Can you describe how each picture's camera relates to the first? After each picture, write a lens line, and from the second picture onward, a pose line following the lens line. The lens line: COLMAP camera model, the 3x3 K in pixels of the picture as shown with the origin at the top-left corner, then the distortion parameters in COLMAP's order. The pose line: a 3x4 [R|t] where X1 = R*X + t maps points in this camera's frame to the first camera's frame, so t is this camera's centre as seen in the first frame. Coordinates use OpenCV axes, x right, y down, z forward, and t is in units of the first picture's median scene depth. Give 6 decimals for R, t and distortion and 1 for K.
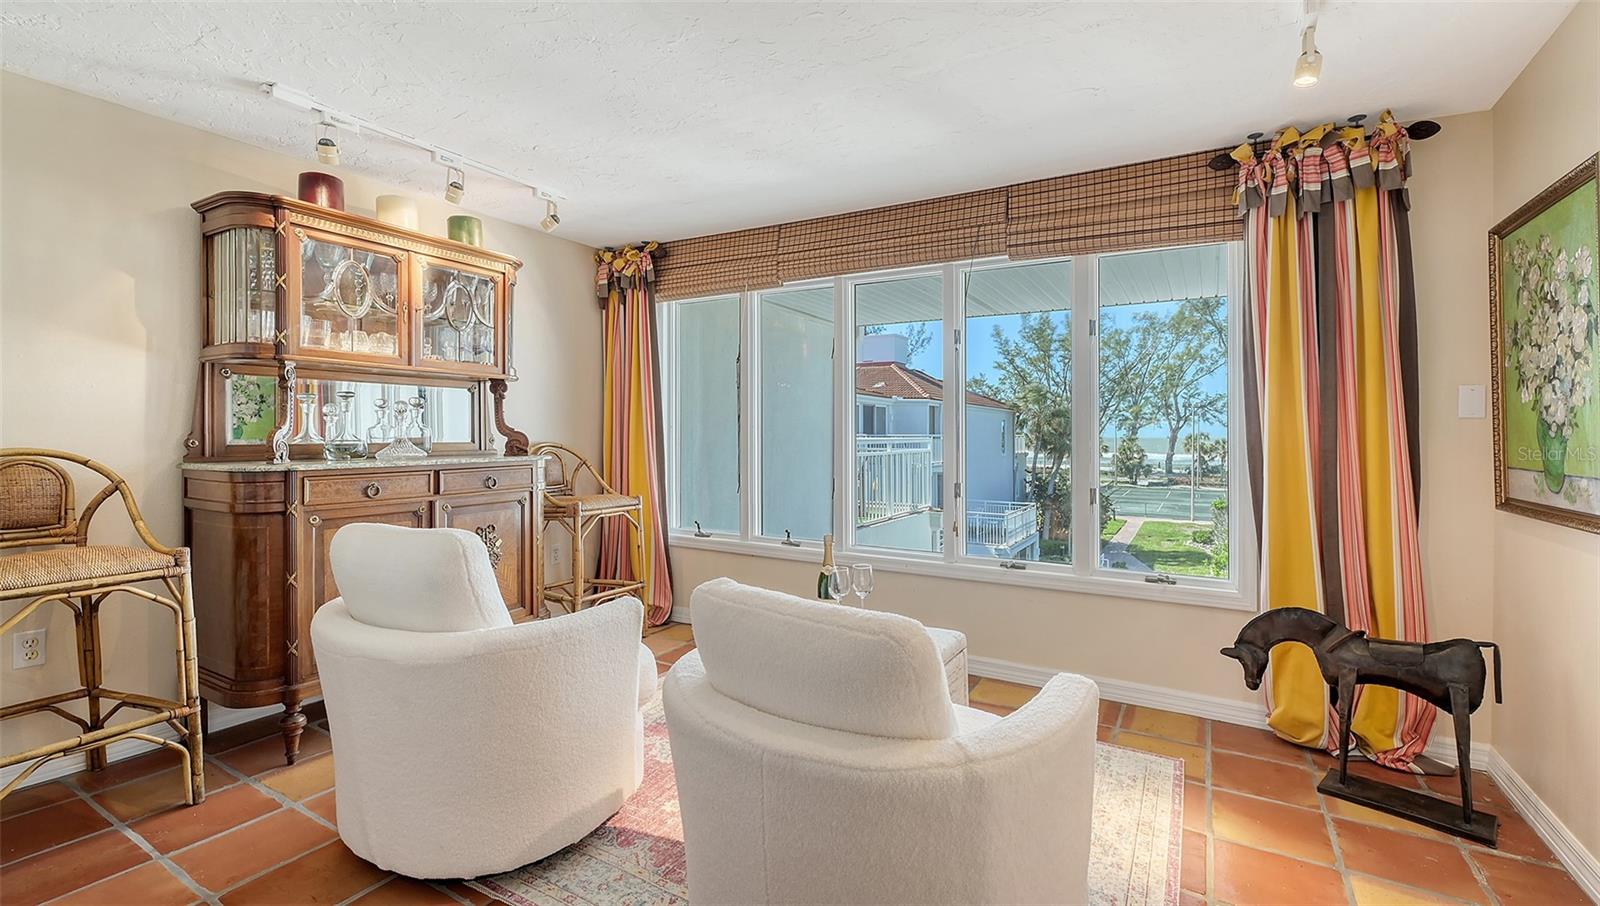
lens RADIAL K [[688.1, 0, 801.2], [0, 688.1, 440.1], [0, 0, 1]] dist [0.001238, 0.000218]
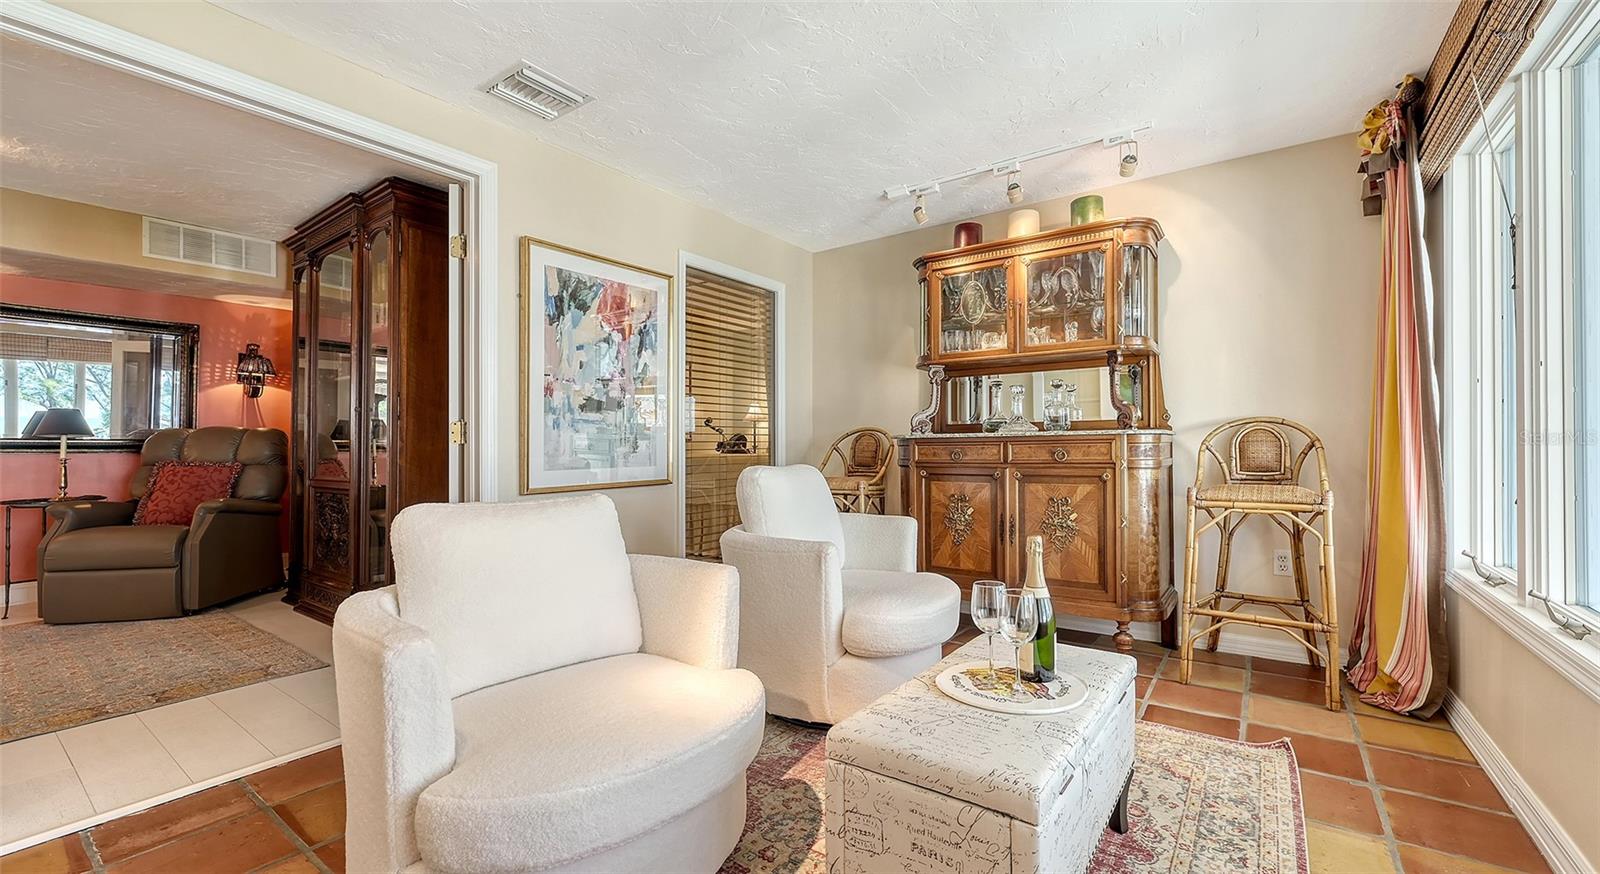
lens RADIAL K [[628.9, 0, 808.5], [0, 628.9, 448.6], [0, 0, 1]] dist [-0.001367, 0.000192]
pose [[-0.097029, 0.000022, -0.995282, 0.414242], [0.000657, 1.000000, -0.000042, 0.042224], [0.995281, -0.000658, -0.097029, 0.581870]]
